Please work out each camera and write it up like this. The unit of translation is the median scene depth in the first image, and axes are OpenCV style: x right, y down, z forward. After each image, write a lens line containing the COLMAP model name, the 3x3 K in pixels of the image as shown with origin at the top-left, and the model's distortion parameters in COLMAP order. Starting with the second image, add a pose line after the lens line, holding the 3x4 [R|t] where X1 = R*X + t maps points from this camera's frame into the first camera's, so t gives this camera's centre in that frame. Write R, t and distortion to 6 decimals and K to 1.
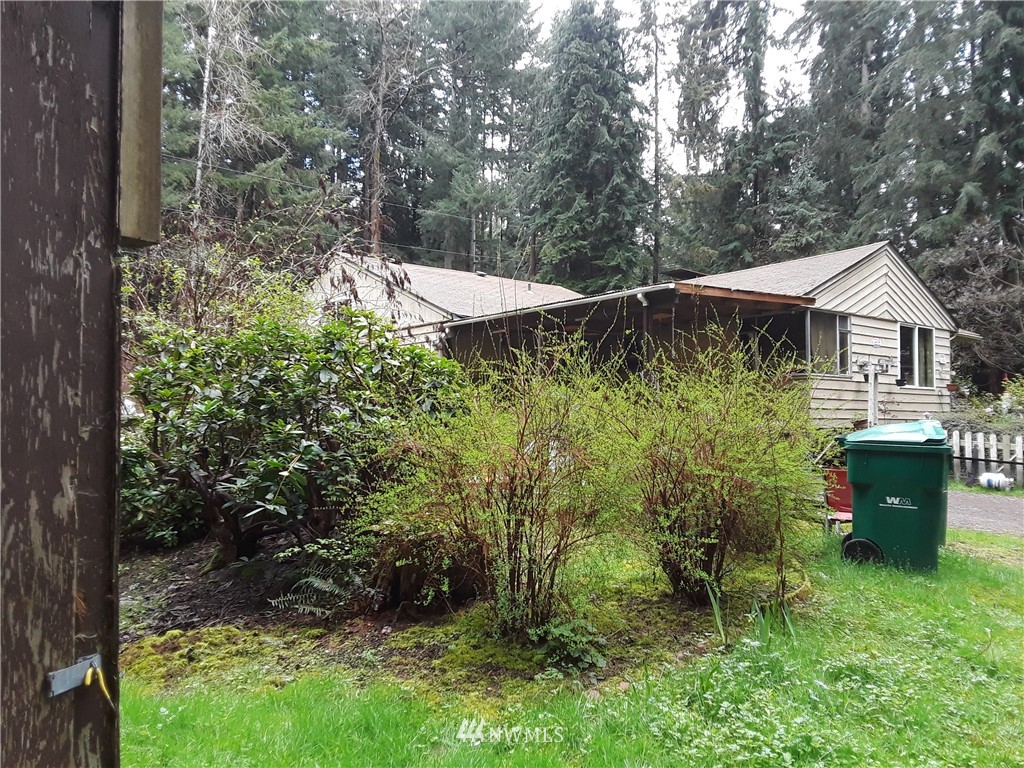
lens RADIAL K [[831.4, 0, 529.5], [0, 831.4, 397.9], [0, 0, 1]] dist [0.134951, -0.193466]
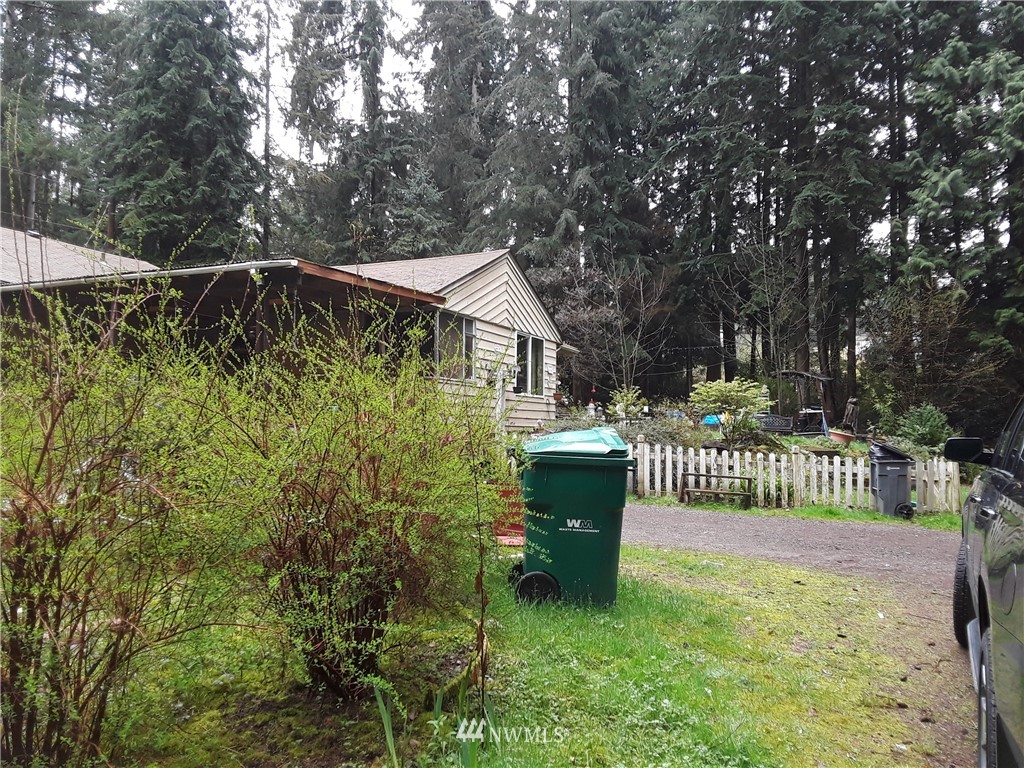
lens RADIAL K [[831.4, 0, 529.5], [0, 831.4, 397.9], [0, 0, 1]] dist [0.134951, -0.193466]
pose [[0.894355, 0.028402, 0.446455, 0.003580], [-0.025691, 0.999596, -0.012126, 0.001600], [-0.446619, -0.000625, 0.894724, 0.055079]]
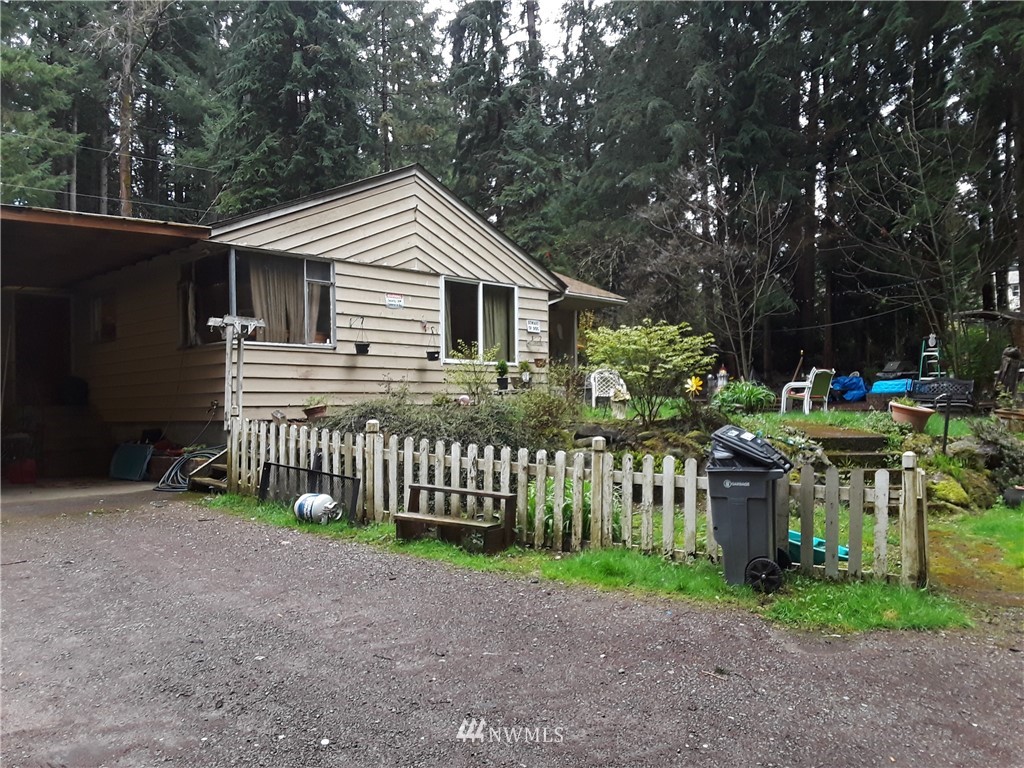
lens RADIAL K [[831.4, 0, 529.5], [0, 831.4, 397.9], [0, 0, 1]] dist [0.134951, -0.193466]
pose [[0.997290, -0.005264, 0.073386, 0.253598], [0.003644, 0.999747, 0.022188, 0.001512], [-0.073484, -0.021860, 0.997057, 0.141838]]
